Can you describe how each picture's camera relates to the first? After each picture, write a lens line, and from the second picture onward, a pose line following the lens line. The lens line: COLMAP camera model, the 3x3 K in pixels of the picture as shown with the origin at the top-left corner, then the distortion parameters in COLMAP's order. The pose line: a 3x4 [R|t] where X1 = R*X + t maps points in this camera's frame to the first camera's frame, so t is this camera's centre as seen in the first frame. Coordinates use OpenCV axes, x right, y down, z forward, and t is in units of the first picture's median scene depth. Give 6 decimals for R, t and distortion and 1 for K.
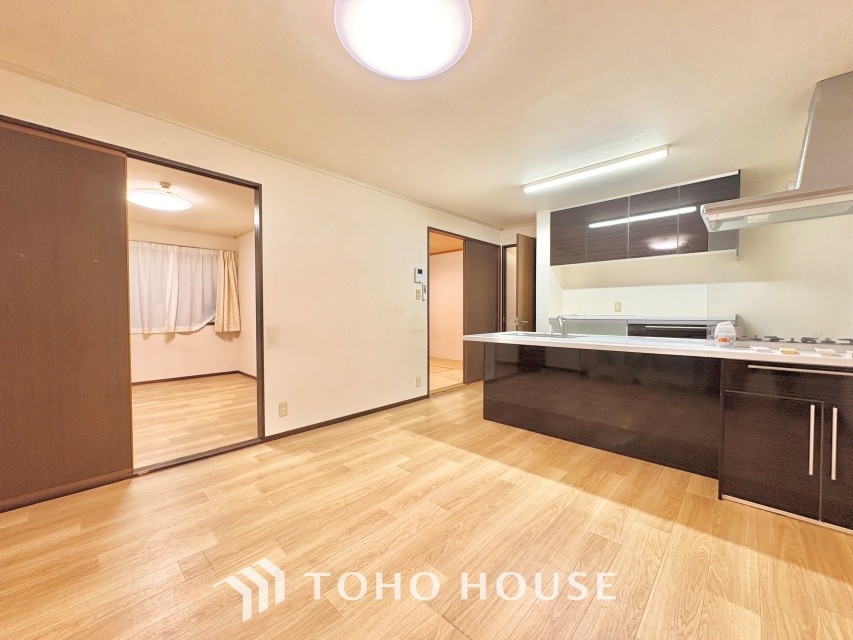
lens RADIAL K [[338.9, 0, 426.5], [0, 338.9, 320.0], [0, 0, 1]] dist [-0.000696, 0.000276]
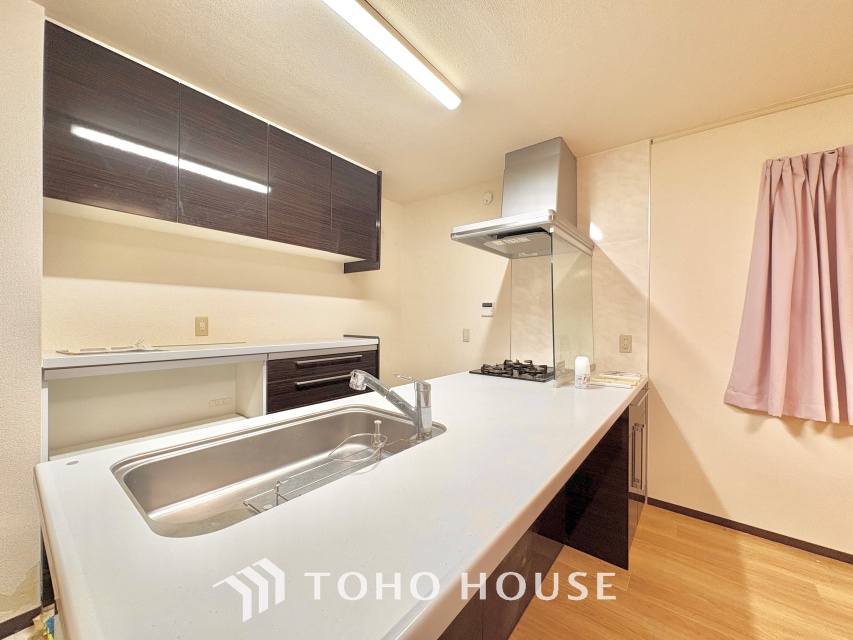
lens RADIAL K [[338.9, 0, 426.5], [0, 338.9, 320.0], [0, 0, 1]] dist [-0.000696, 0.000276]
pose [[-0.087847, -0.007240, 0.996108, 0.055790], [0.009858, 0.999918, 0.008138, -0.087598], [-0.996085, 0.010534, -0.087769, 1.273427]]
